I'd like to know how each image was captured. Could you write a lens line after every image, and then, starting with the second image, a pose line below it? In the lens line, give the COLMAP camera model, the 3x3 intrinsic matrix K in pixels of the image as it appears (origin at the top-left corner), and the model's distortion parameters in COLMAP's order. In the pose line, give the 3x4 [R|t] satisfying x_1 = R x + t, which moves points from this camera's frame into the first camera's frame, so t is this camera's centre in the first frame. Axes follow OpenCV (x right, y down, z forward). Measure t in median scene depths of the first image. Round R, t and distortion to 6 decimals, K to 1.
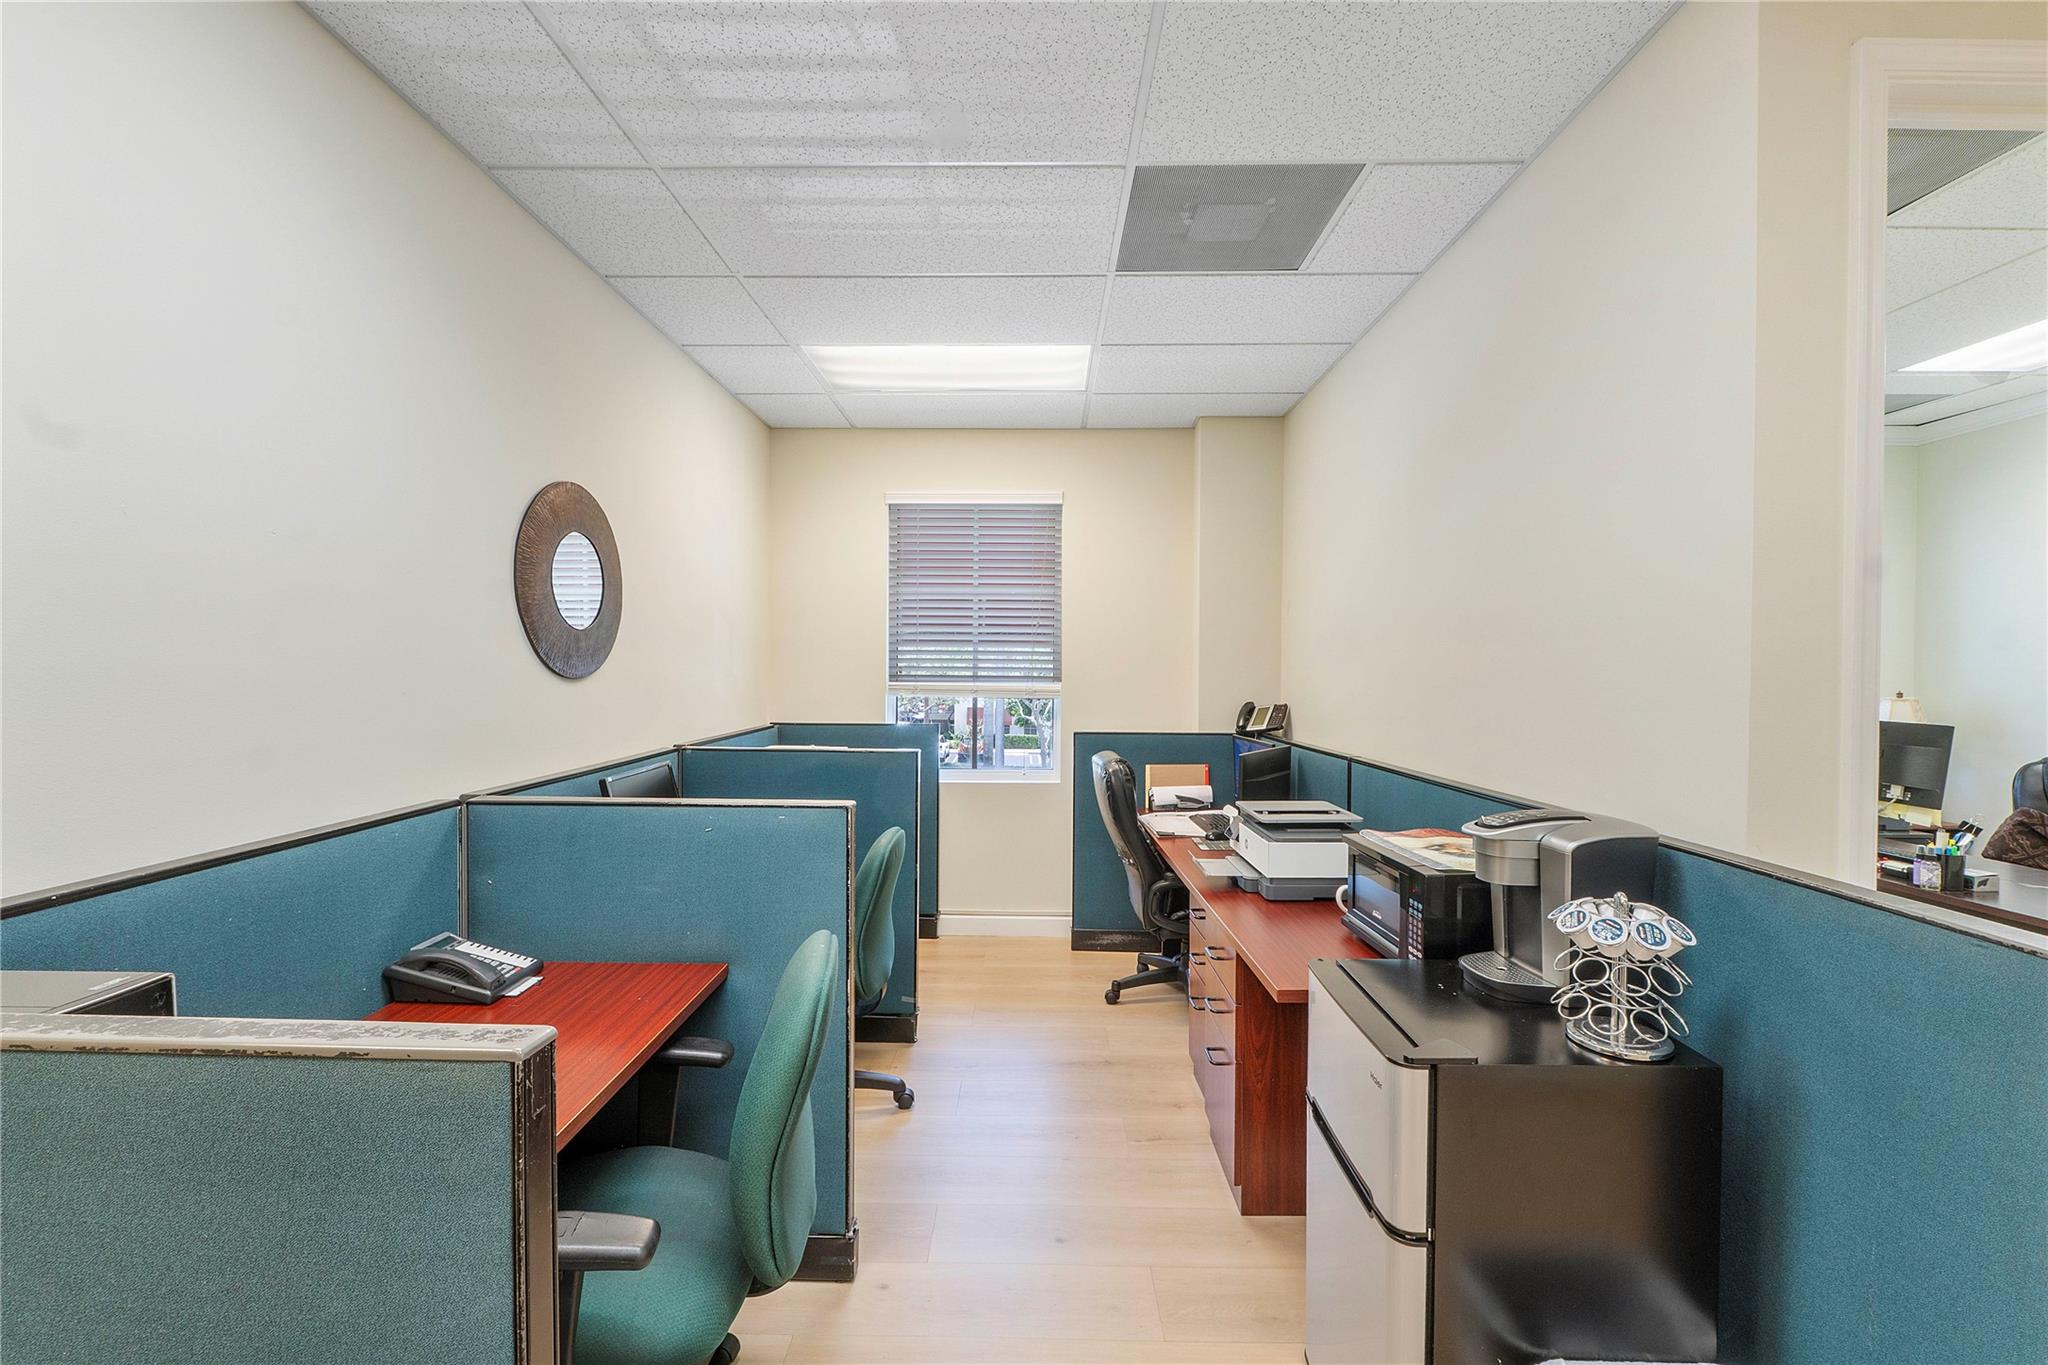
lens RADIAL K [[860.8, 0, 1024.2], [0, 860.8, 681.0], [0, 0, 1]] dist [-0.009427, 0.000553]
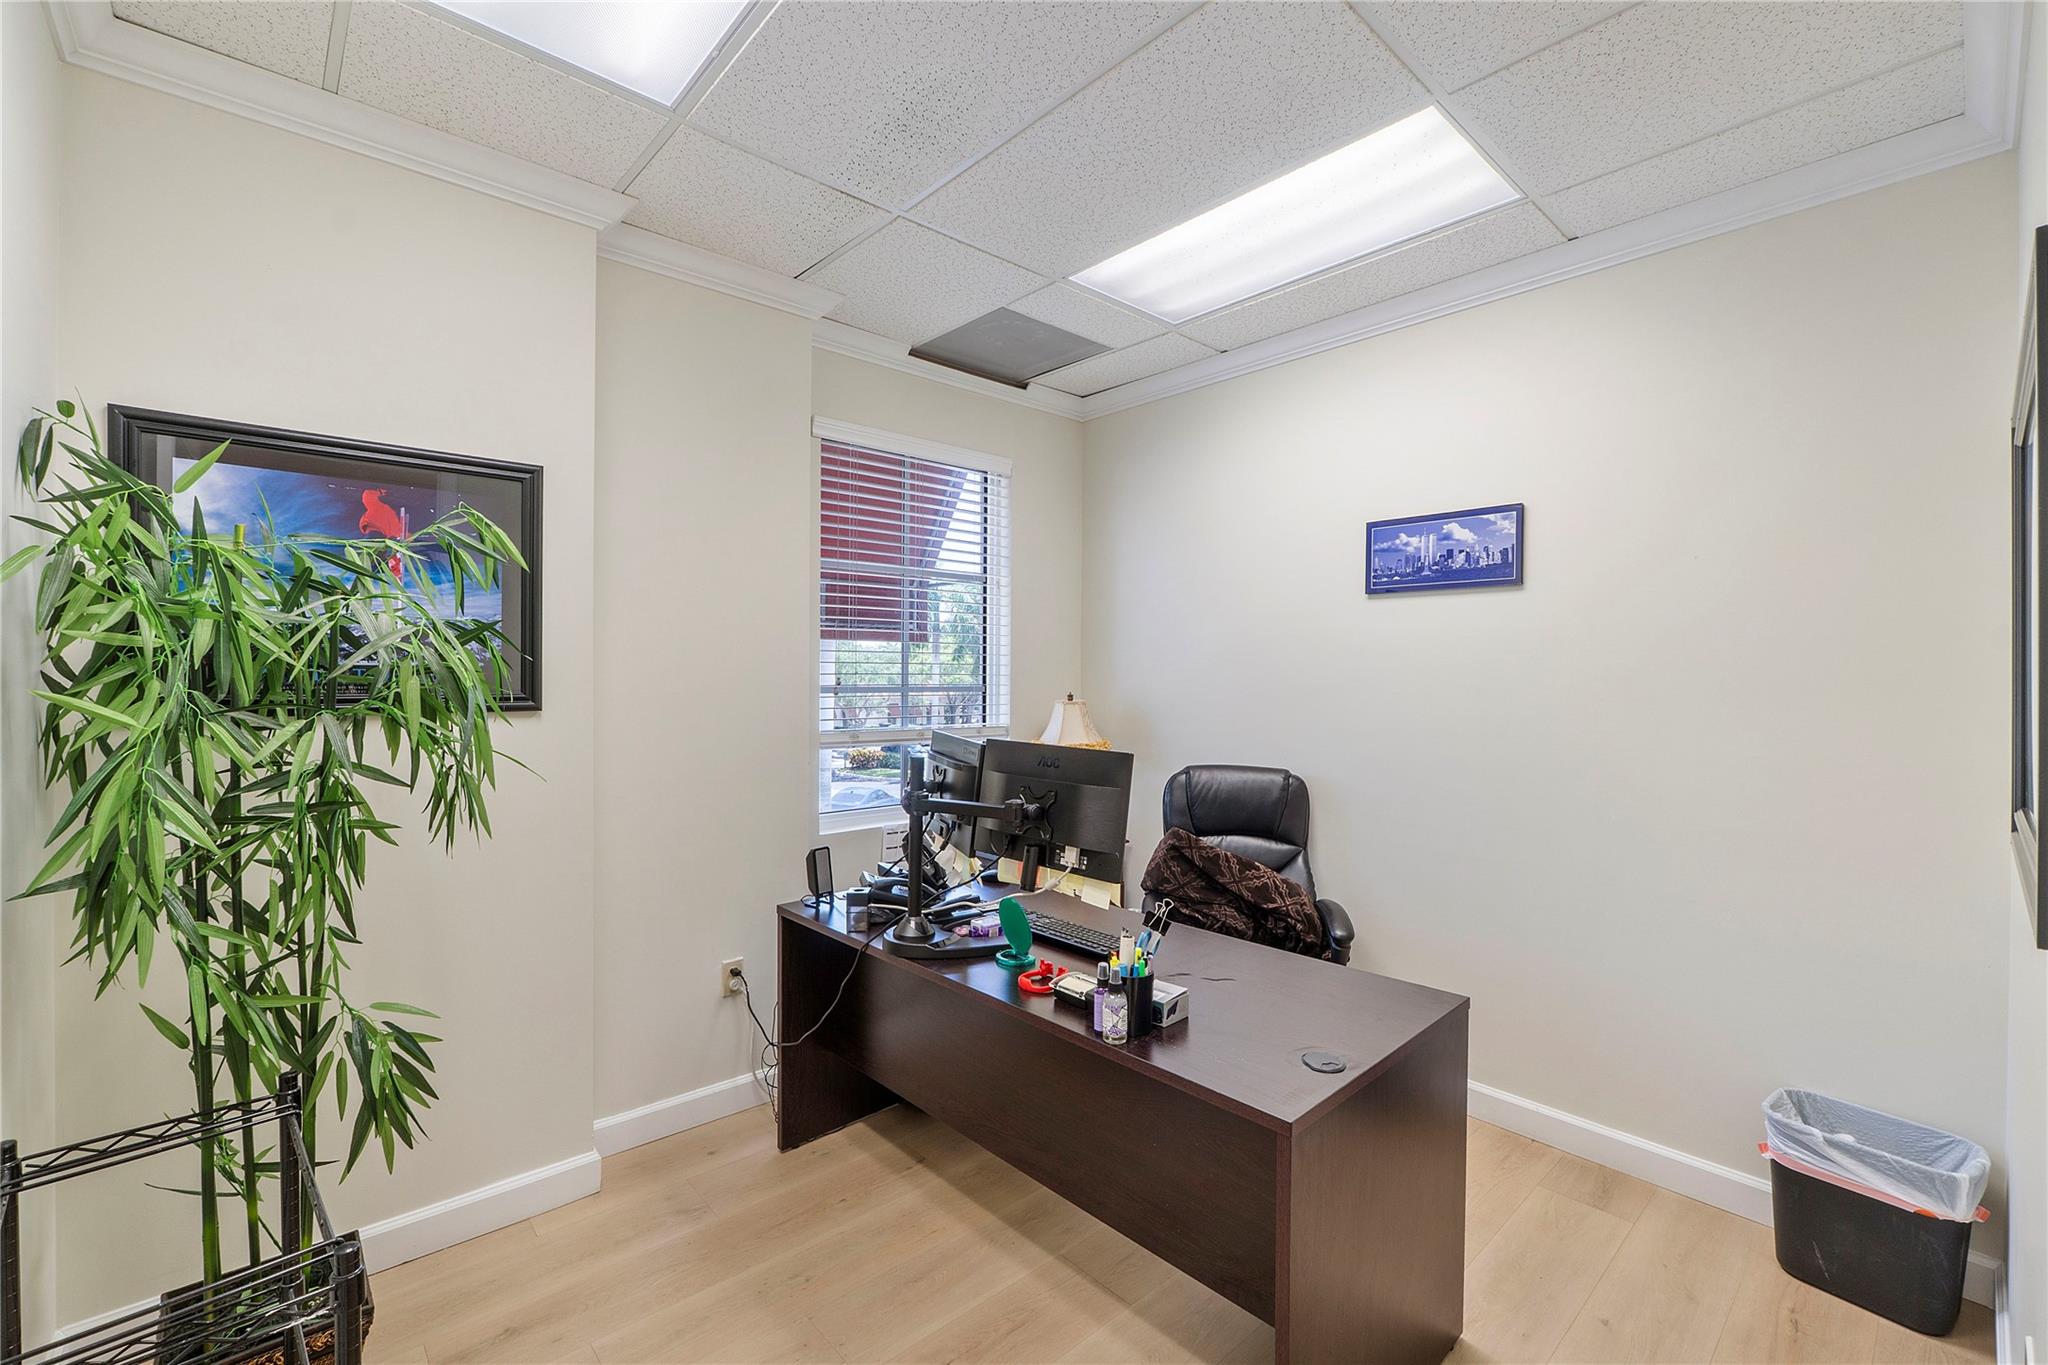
lens RADIAL K [[860.8, 0, 1023.4], [0, 860.8, 678.2], [0, 0, 1]] dist [-0.009427, 0.000553]
pose [[0.733335, -0.005622, 0.679844, 0.549802], [0.008953, 0.999959, -0.001388, -0.005082], [-0.679808, 0.007105, 0.733356, 0.541792]]
